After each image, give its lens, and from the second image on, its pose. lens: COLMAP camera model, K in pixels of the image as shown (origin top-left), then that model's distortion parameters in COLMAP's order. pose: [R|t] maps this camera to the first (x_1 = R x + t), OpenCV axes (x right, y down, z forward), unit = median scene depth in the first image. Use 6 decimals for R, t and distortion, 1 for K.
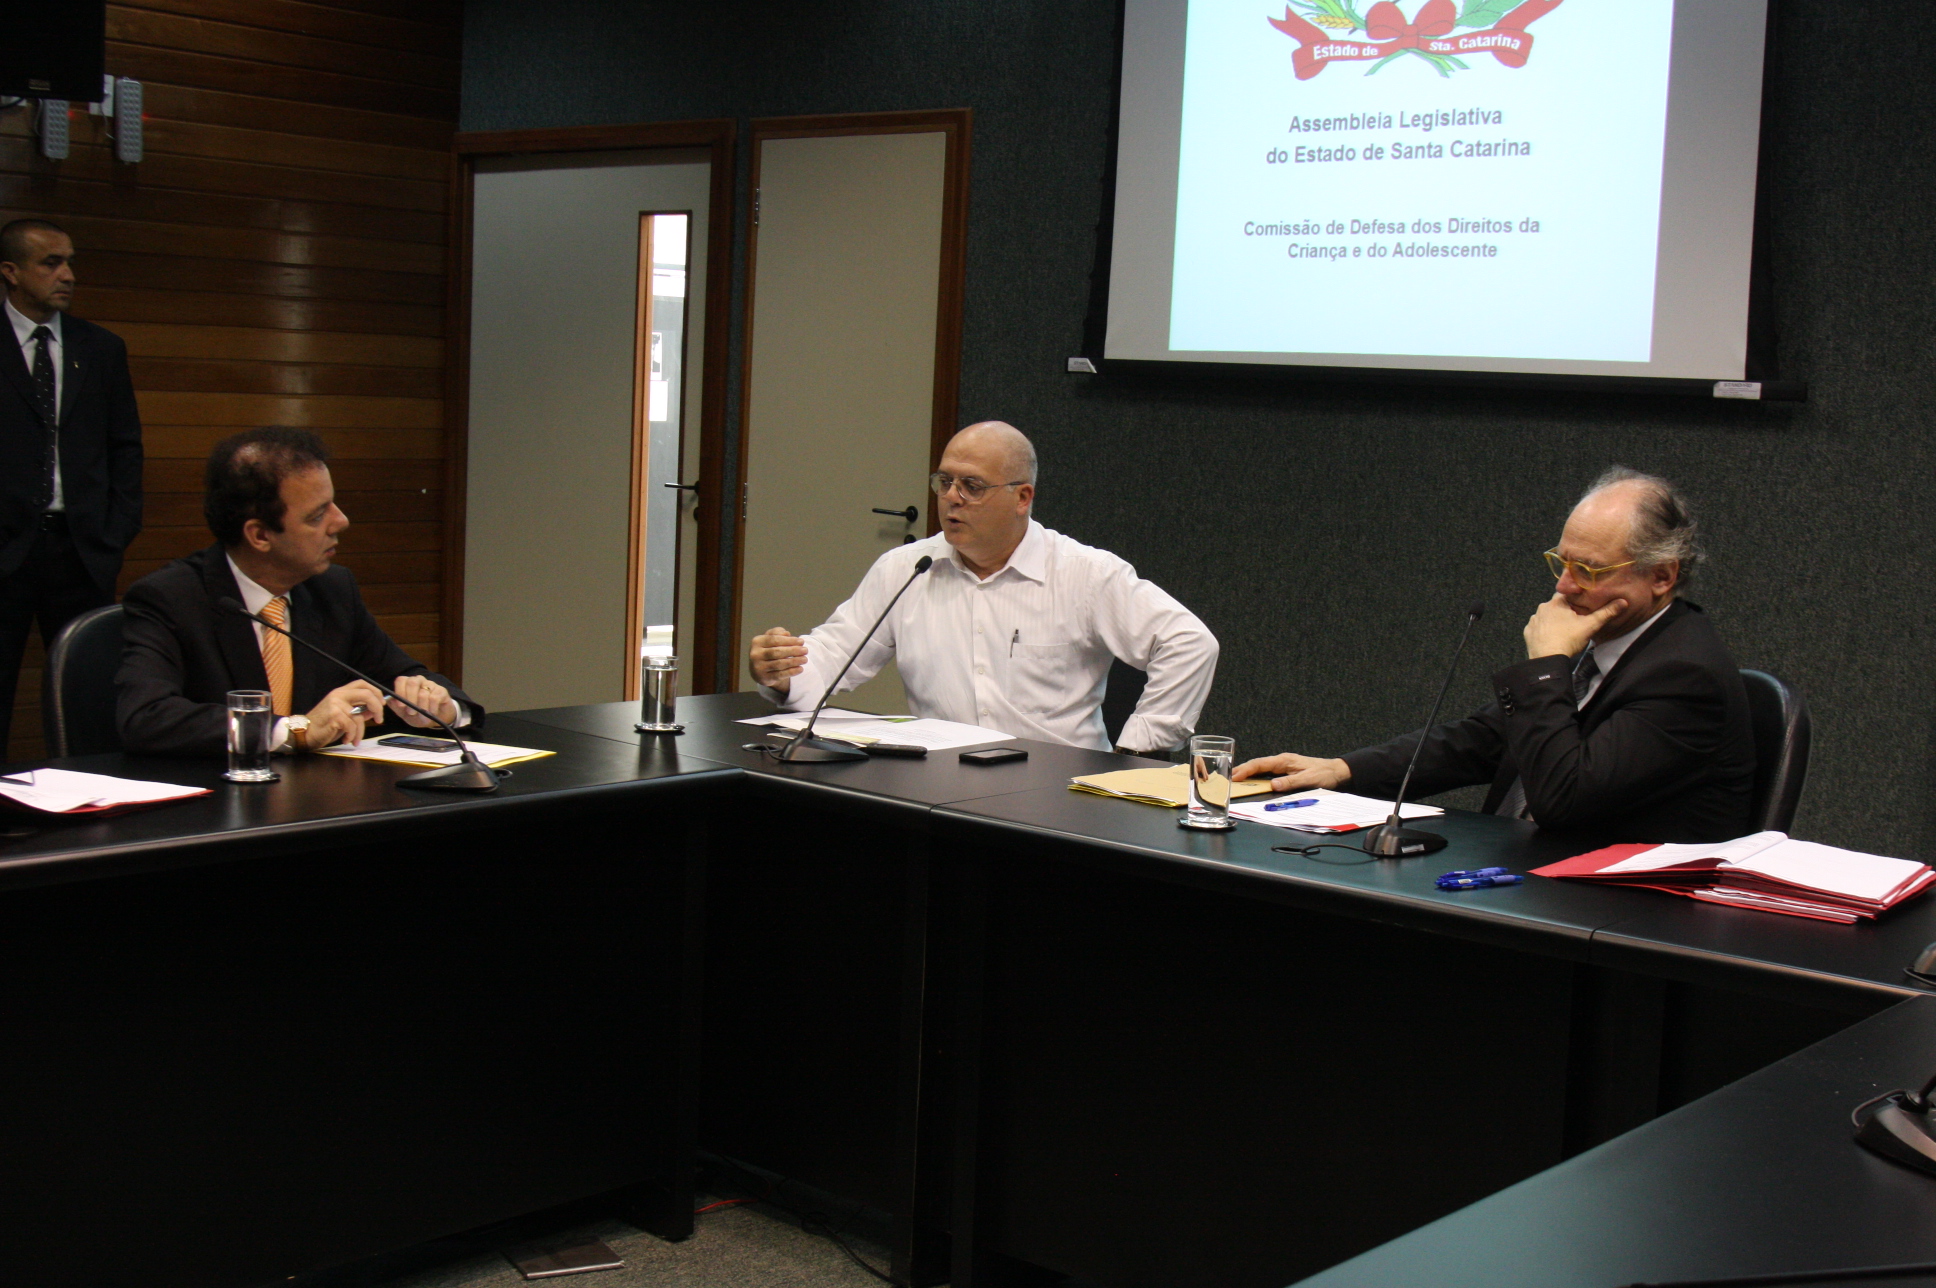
lens RADIAL K [[2493.9, 0, 968.0], [0, 2493.9, 644.0], [0, 0, 1]] dist [-0.018683, 0.024372]
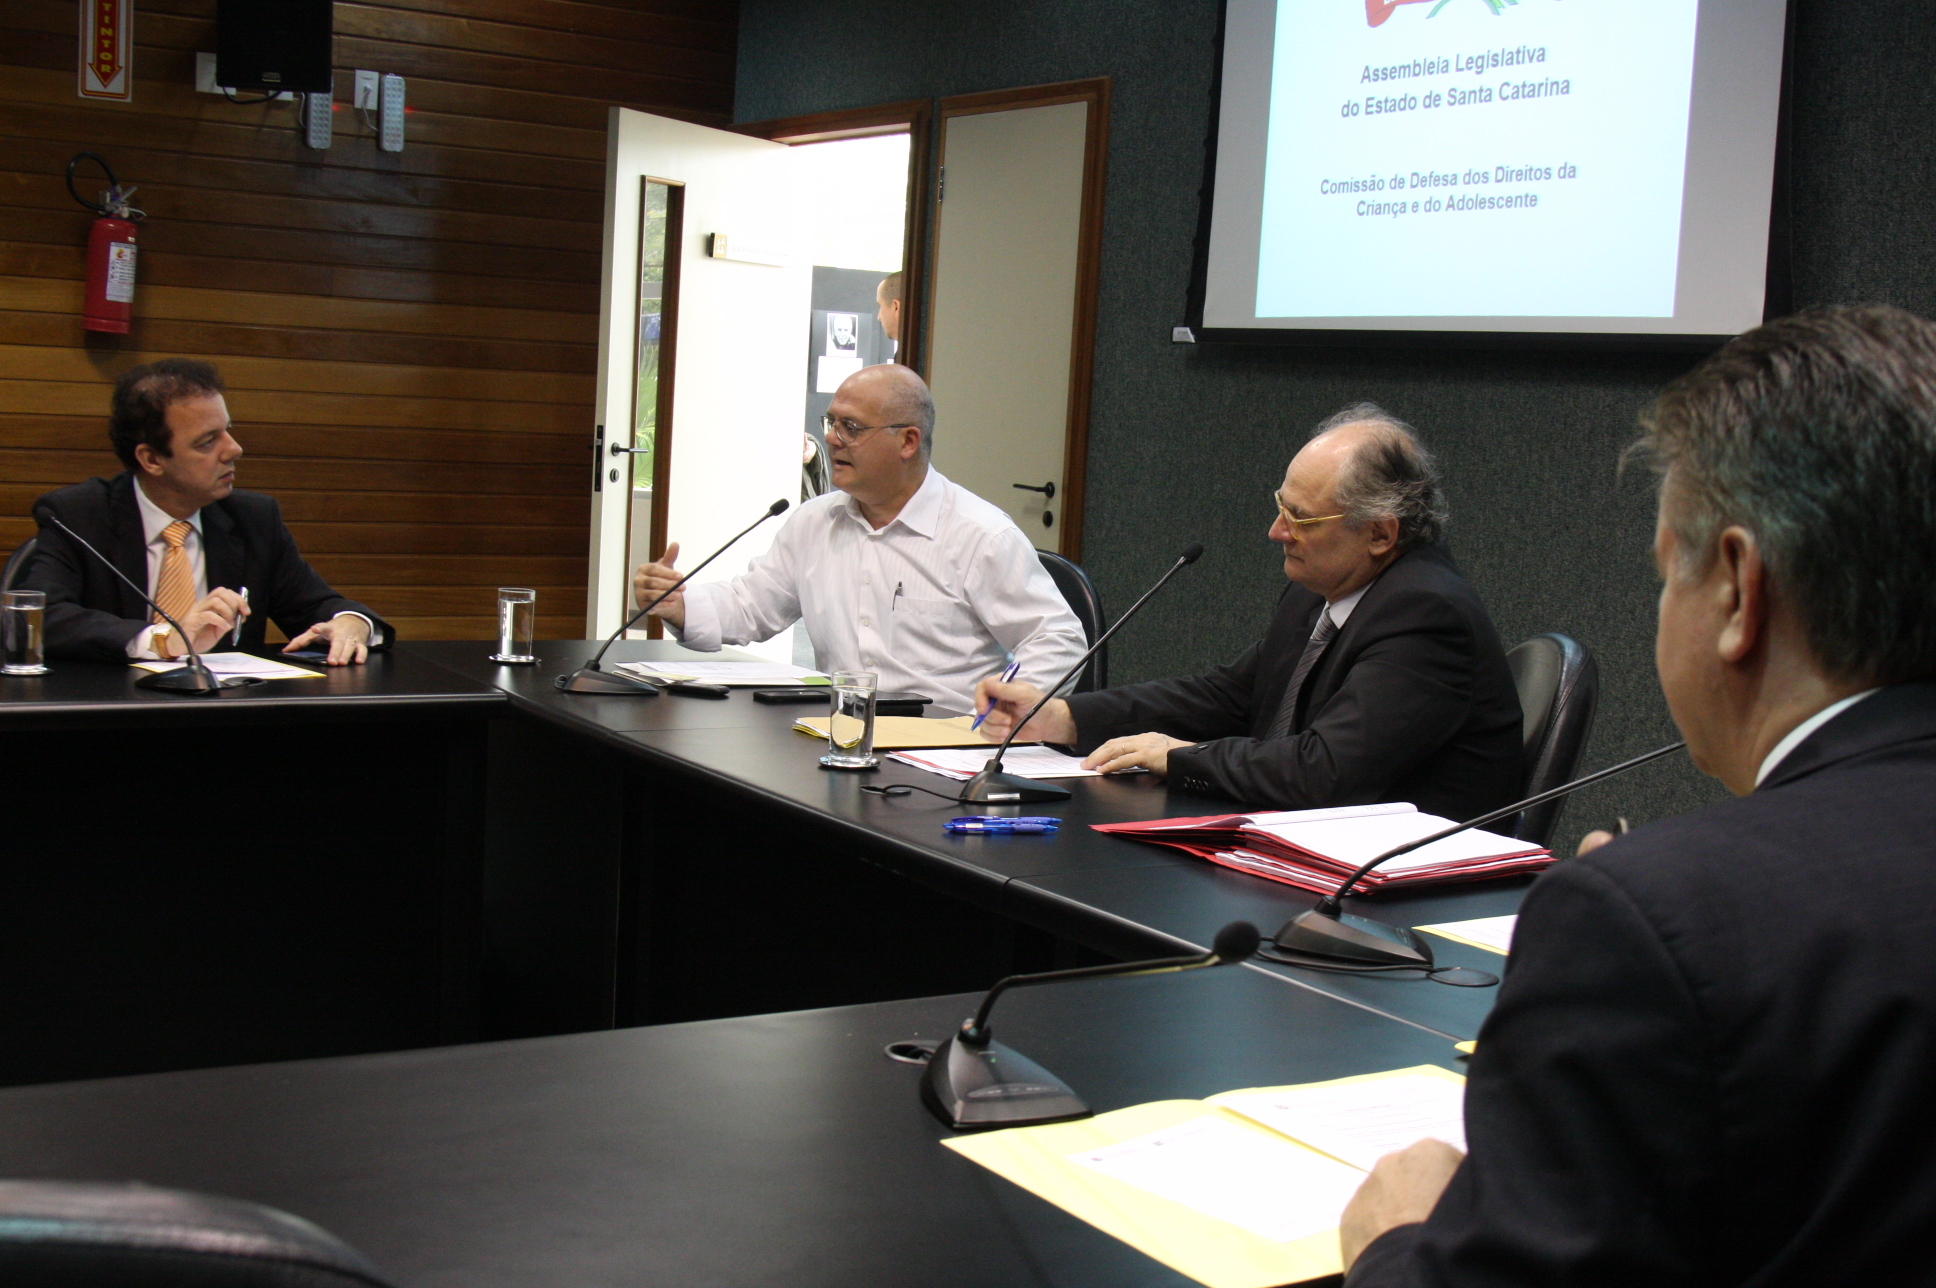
lens RADIAL K [[2451.1, 0, 967.8], [0, 2451.1, 603.3], [0, 0, 1]] dist [0.004833, -0.035258]
pose [[0.953691, 0.035875, -0.298641, 0.281786], [-0.045527, 0.998640, -0.025424, 0.022126], [0.297323, 0.037843, 0.954027, 0.082448]]
